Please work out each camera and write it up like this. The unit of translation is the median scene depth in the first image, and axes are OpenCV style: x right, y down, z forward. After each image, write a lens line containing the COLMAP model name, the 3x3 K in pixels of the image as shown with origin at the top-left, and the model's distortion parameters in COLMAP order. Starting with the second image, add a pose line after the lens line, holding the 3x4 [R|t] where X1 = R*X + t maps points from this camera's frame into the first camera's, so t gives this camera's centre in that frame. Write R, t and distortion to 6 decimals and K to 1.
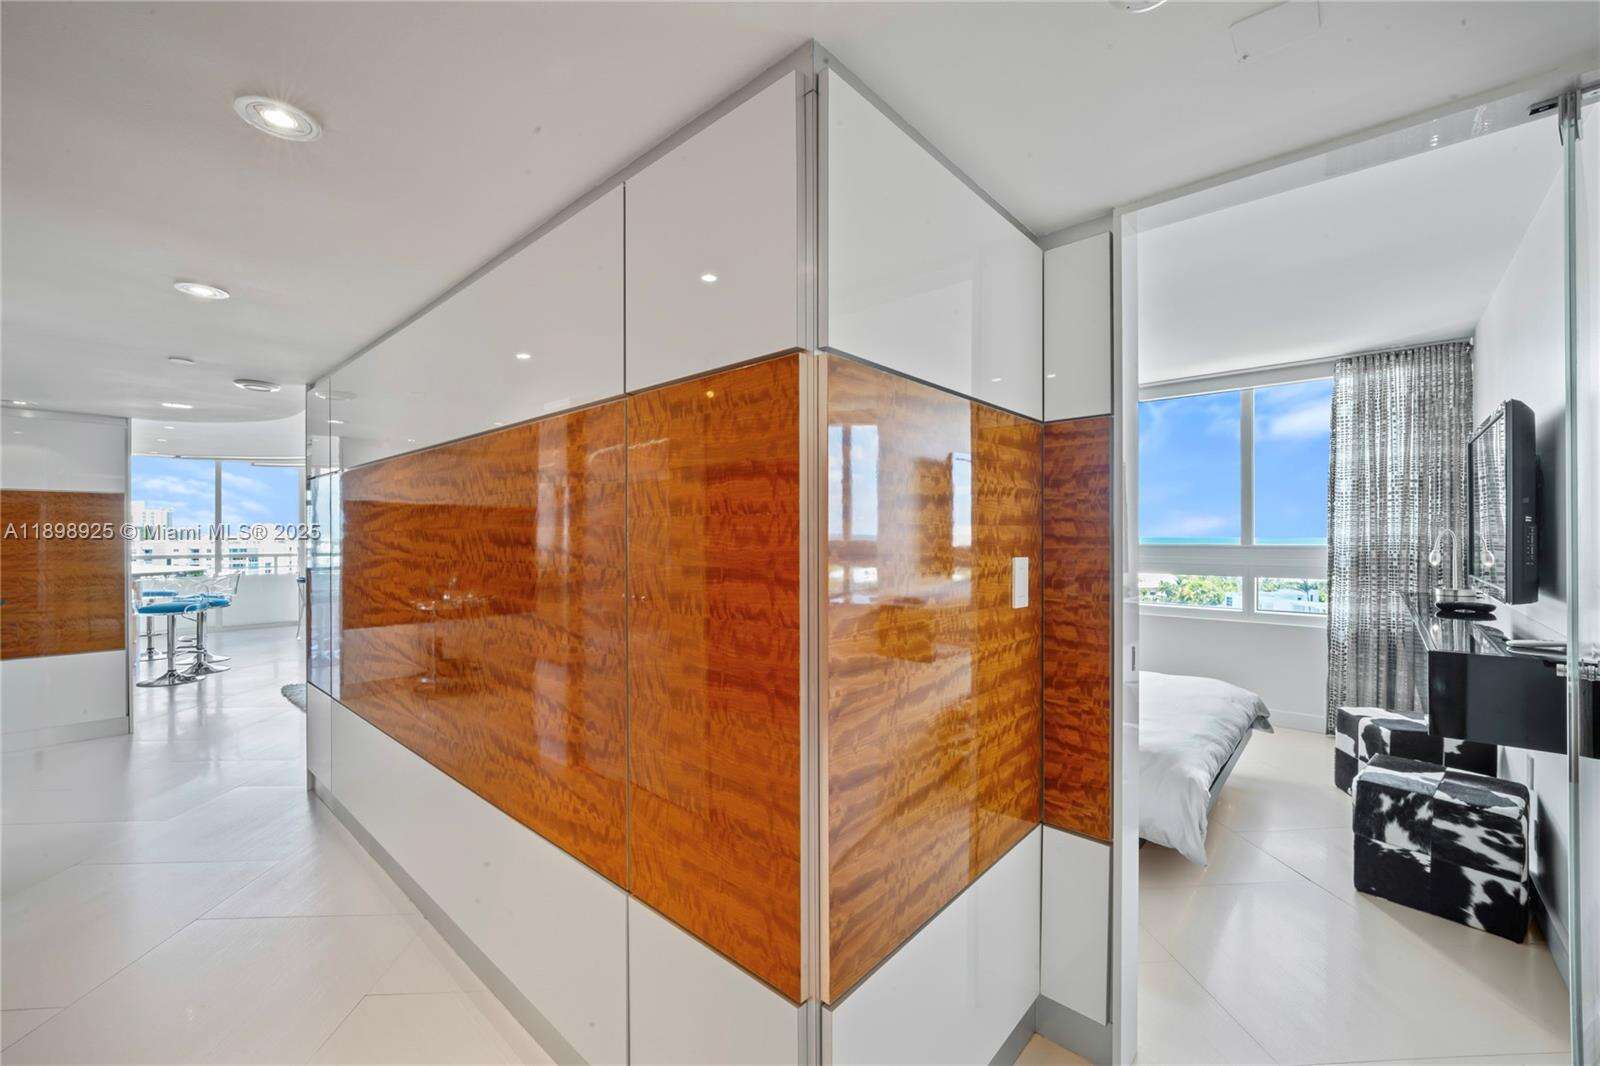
lens RADIAL K [[650.1, 0, 803.8], [0, 650.1, 537.6], [0, 0, 1]] dist [0.000845, -0.000177]
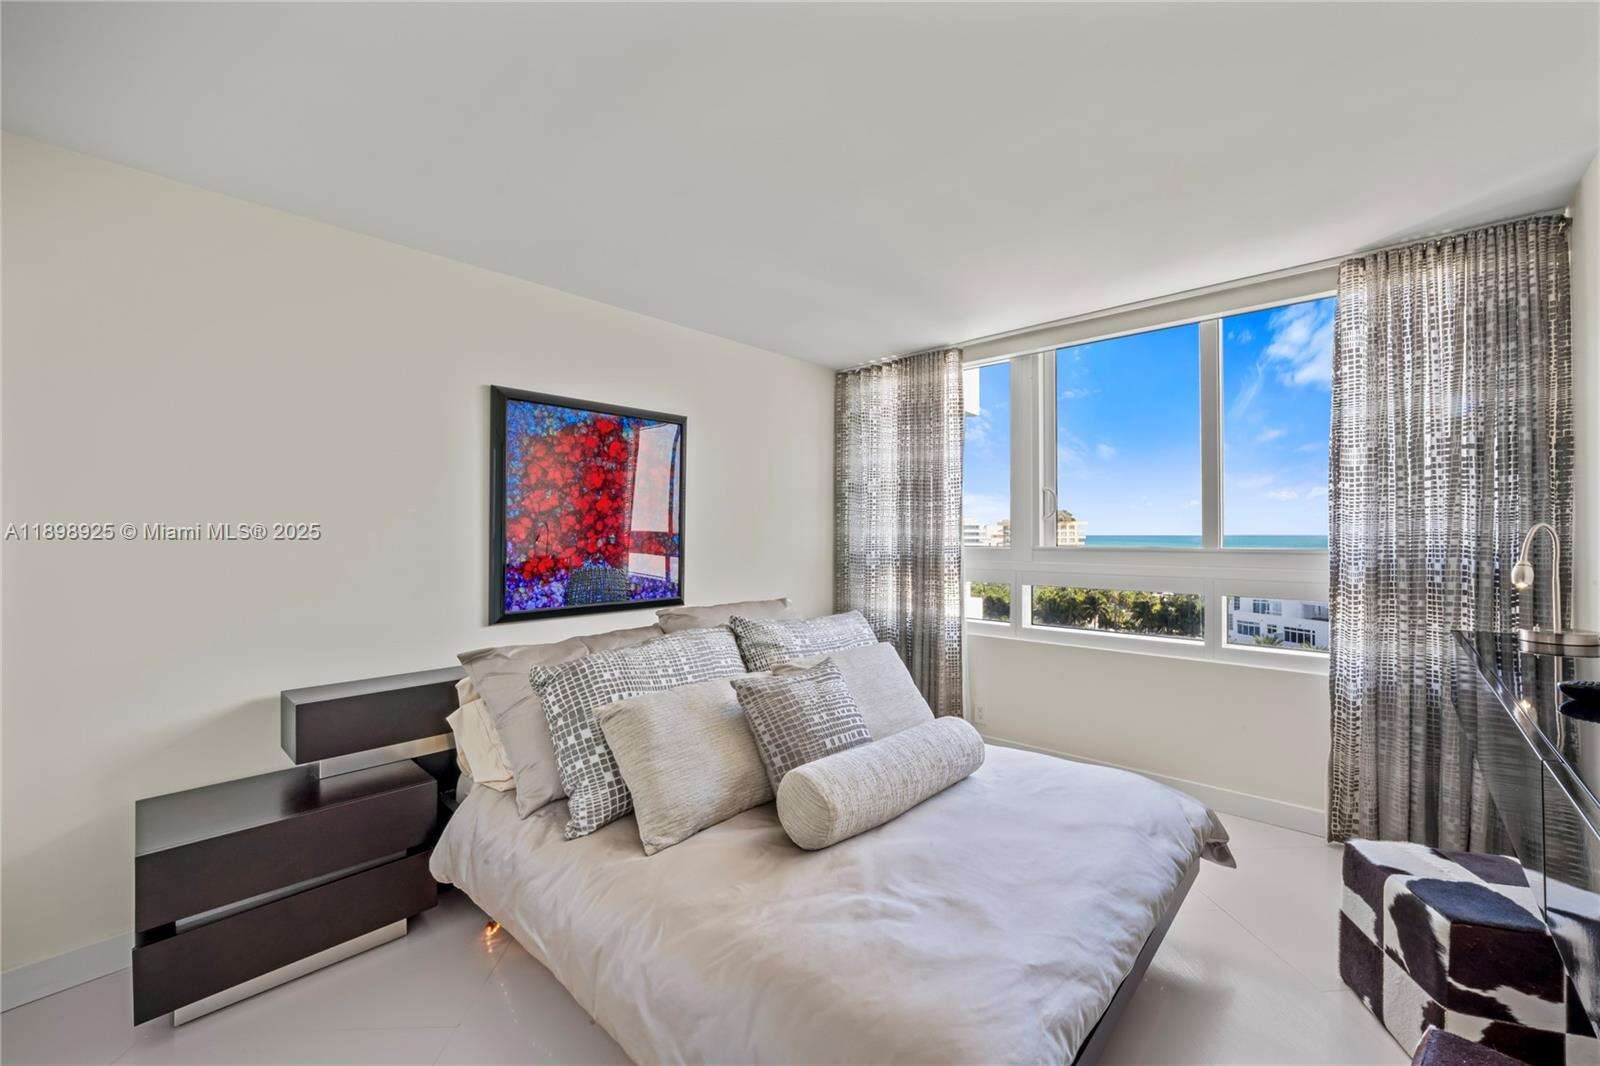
lens RADIAL K [[648.4, 0, 797.5], [0, 648.4, 529.4], [0, 0, 1]] dist [-0.002896, 0.000982]
pose [[0.999836, 0.001528, -0.018048, 0.303311], [-0.001671, 0.999967, -0.007958, -0.002034], [0.018035, 0.007987, 0.999805, 0.364833]]
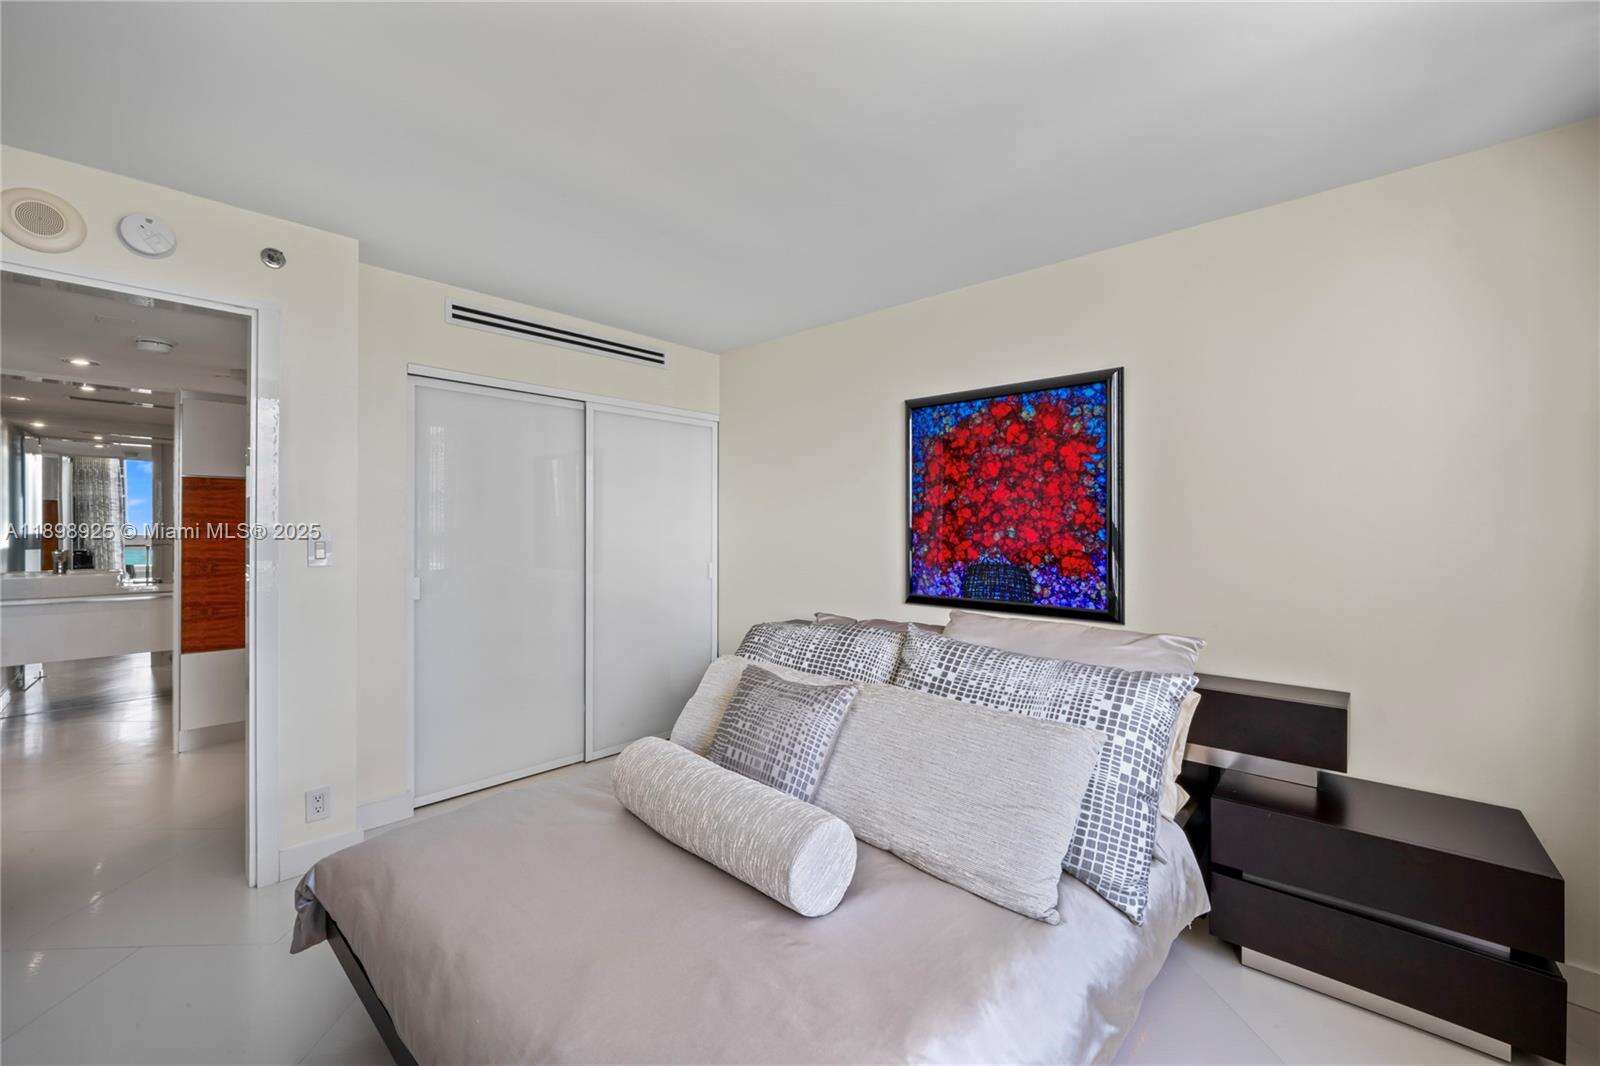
lens RADIAL K [[648.4, 0, 797.5], [0, 648.4, 529.4], [0, 0, 1]] dist [-0.002896, 0.000982]
pose [[-0.015320, 0.007434, -0.999855, 0.620817], [-0.004483, 0.999962, 0.007504, -0.003304], [0.999873, 0.004598, -0.015287, 0.734698]]
